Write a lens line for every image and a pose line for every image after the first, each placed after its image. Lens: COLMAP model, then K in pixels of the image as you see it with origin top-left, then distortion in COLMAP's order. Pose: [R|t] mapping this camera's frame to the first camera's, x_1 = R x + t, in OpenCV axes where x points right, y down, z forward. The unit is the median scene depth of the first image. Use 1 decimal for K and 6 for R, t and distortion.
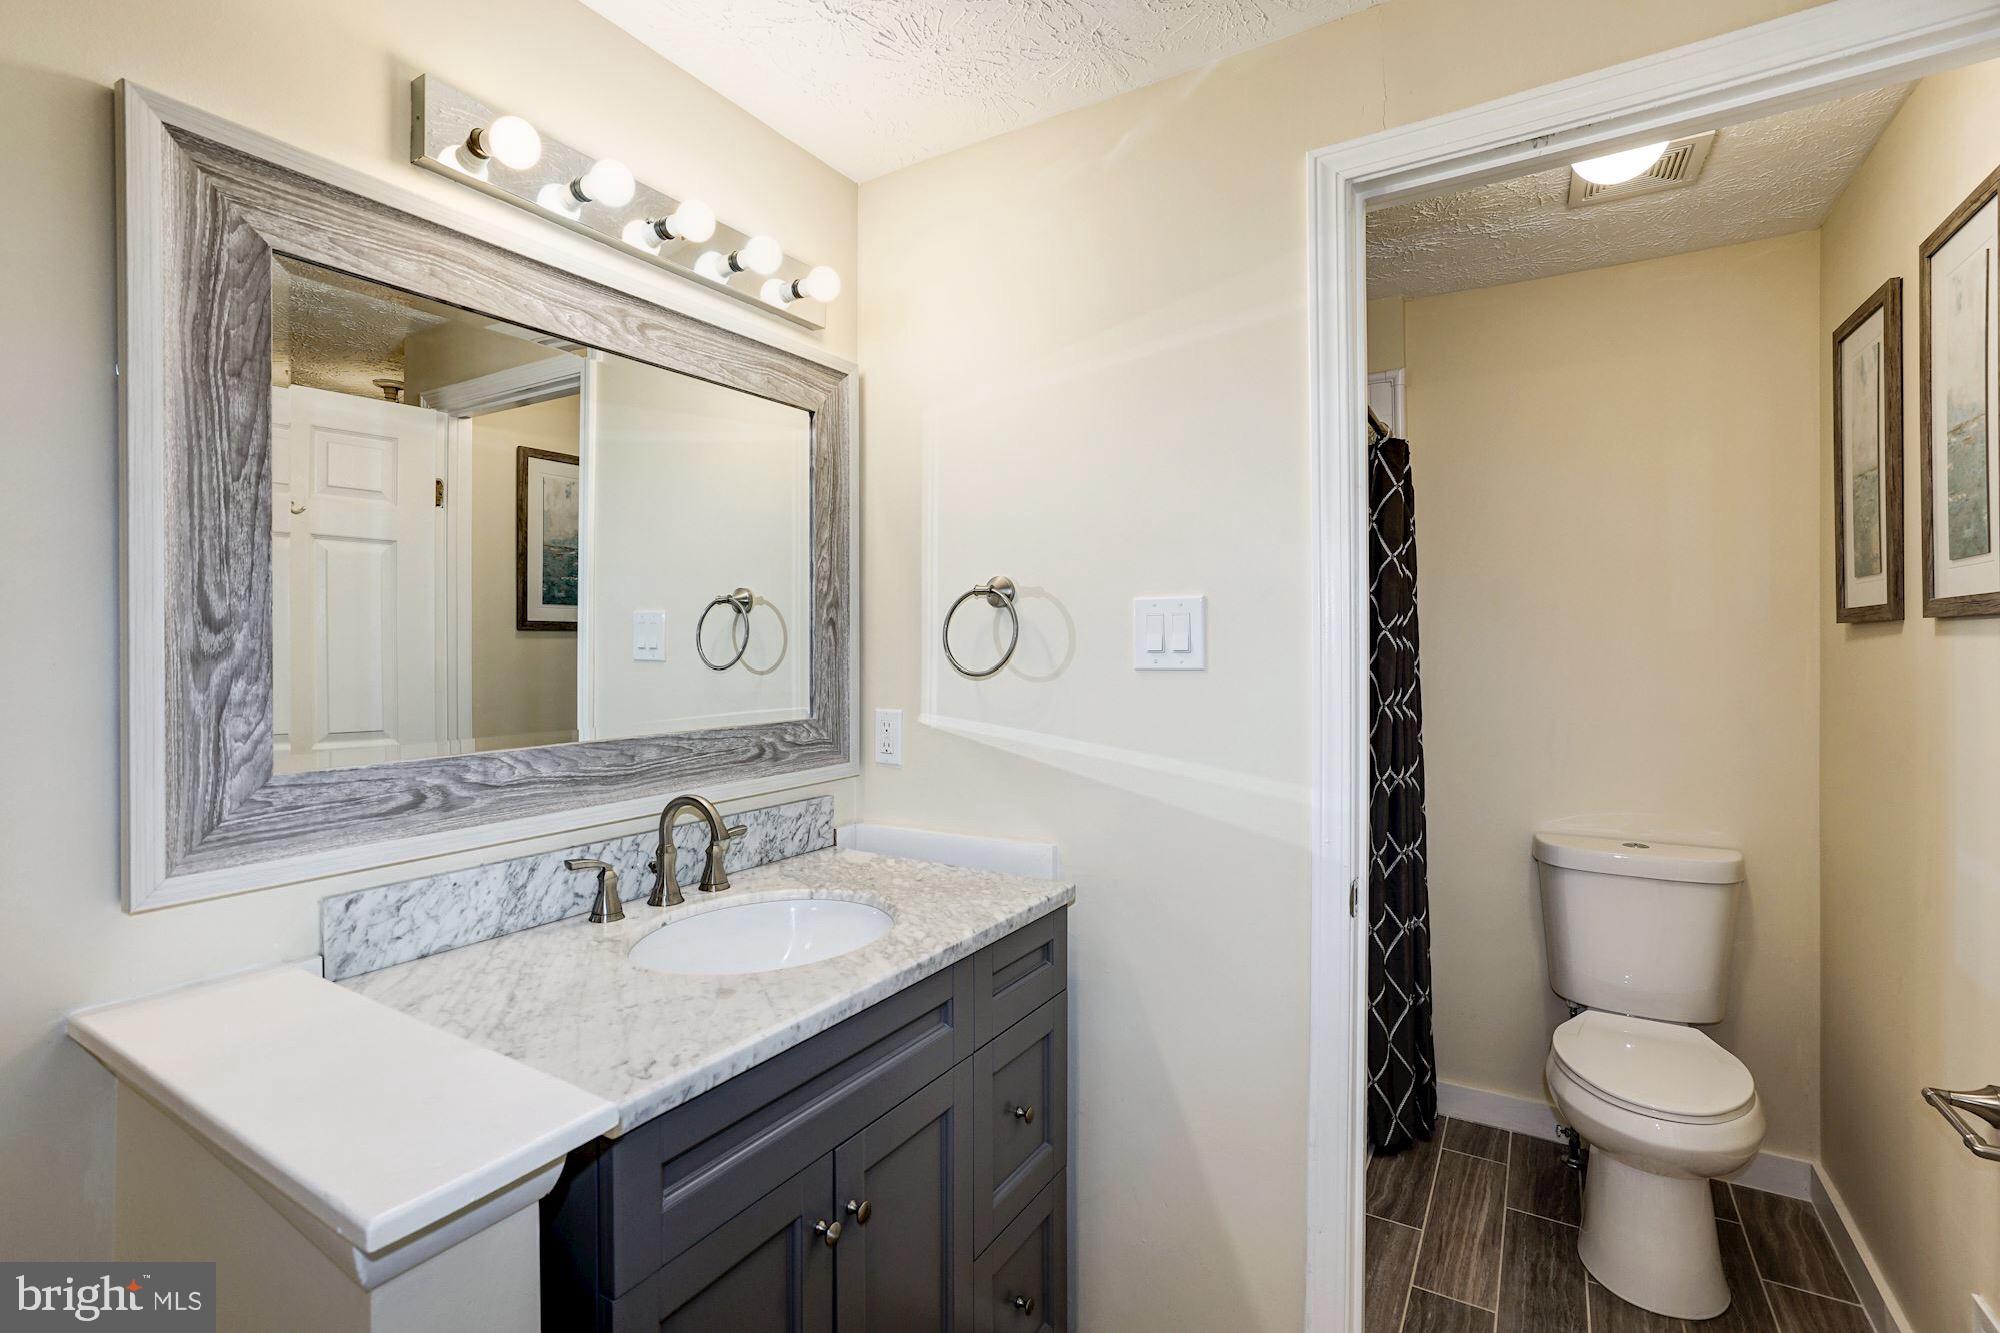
lens RADIAL K [[892.9, 0, 1001.8], [0, 892.9, 646.0], [0, 0, 1]] dist [-0.078136, 0.029479]
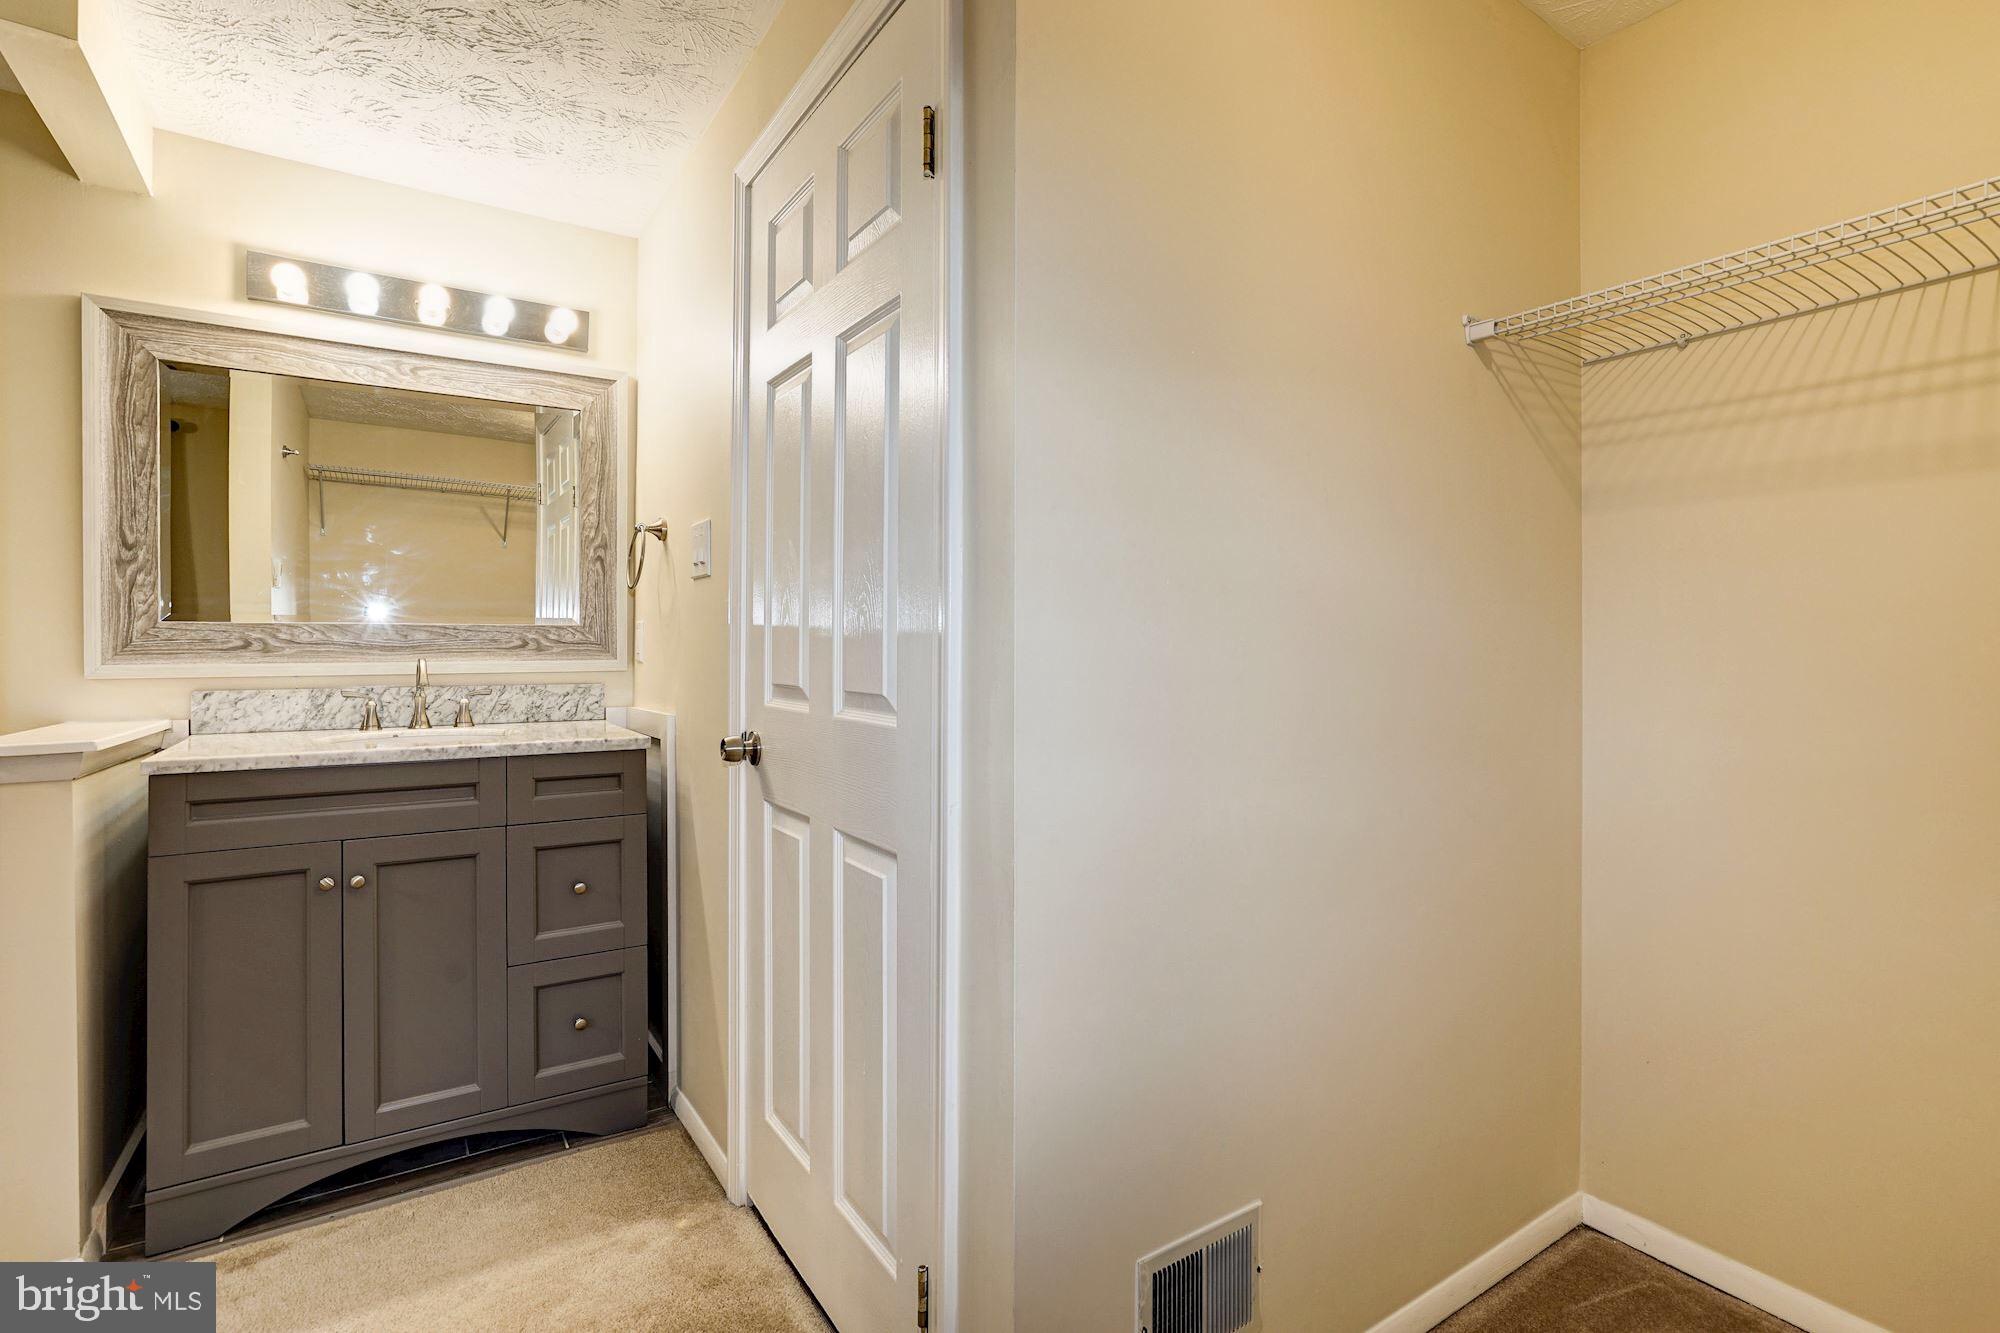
lens RADIAL K [[924.7, 0, 1001.4], [0, 924.7, 656.0], [0, 0, 1]] dist [-0.045455, 0.017915]
pose [[0.905014, -0.008404, -0.425298, 1.621706], [0.006254, 0.999960, -0.006450, 0.227537], [0.425335, 0.003177, 0.905030, -0.059164]]
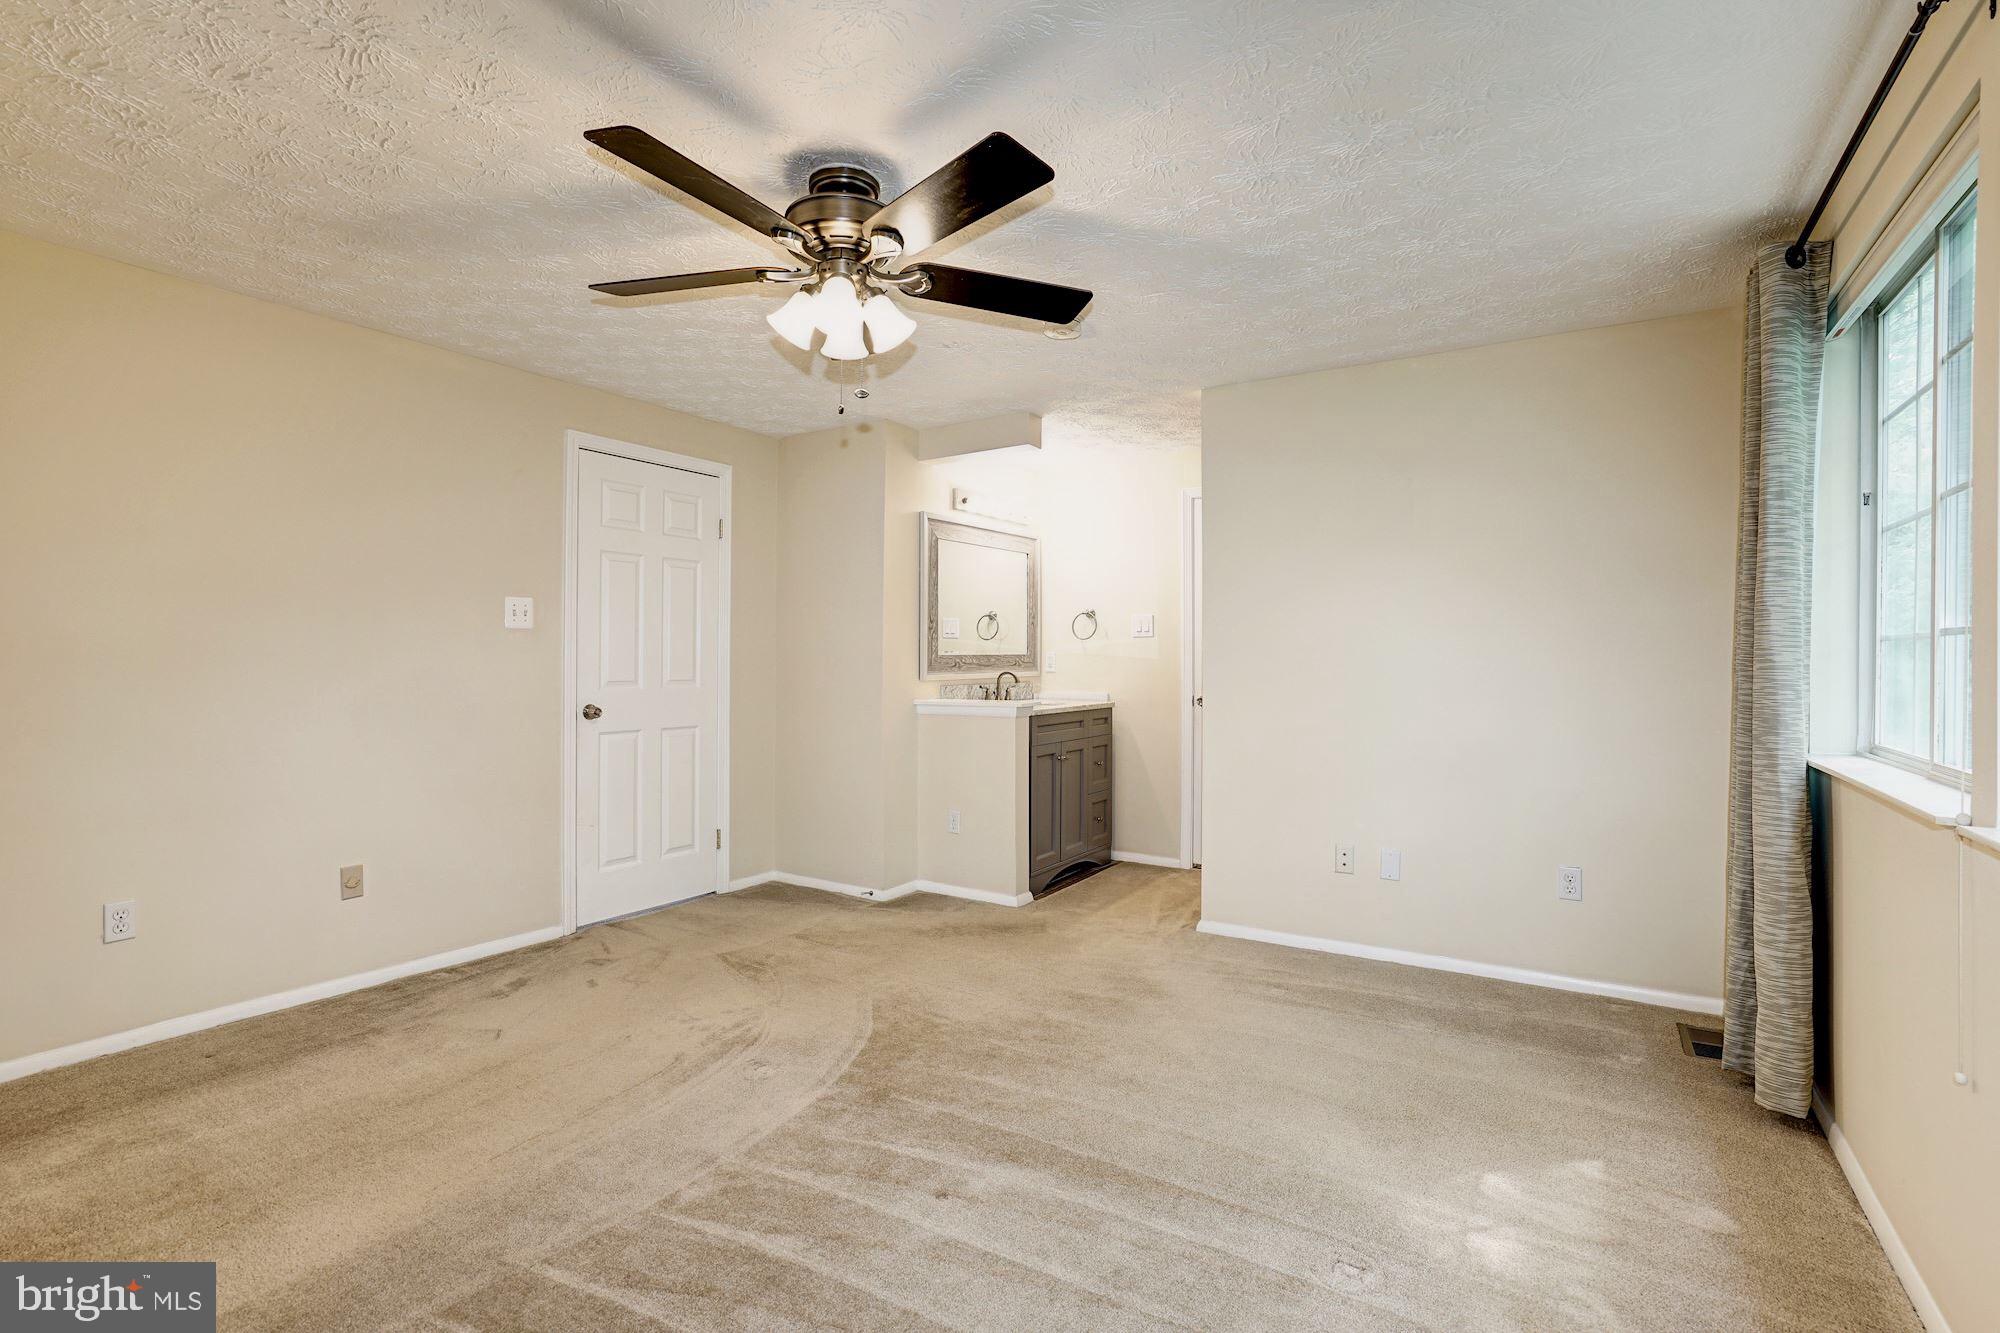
lens RADIAL K [[915.3, 0, 998.1], [0, 915.3, 664.5], [0, 0, 1]] dist [-0.042689, 0.023807]
pose [[0.999777, -0.000345, -0.021134, -0.387139], [0.000487, 0.999977, 0.006708, 0.149929], [0.021131, -0.006717, 0.999754, -3.389020]]
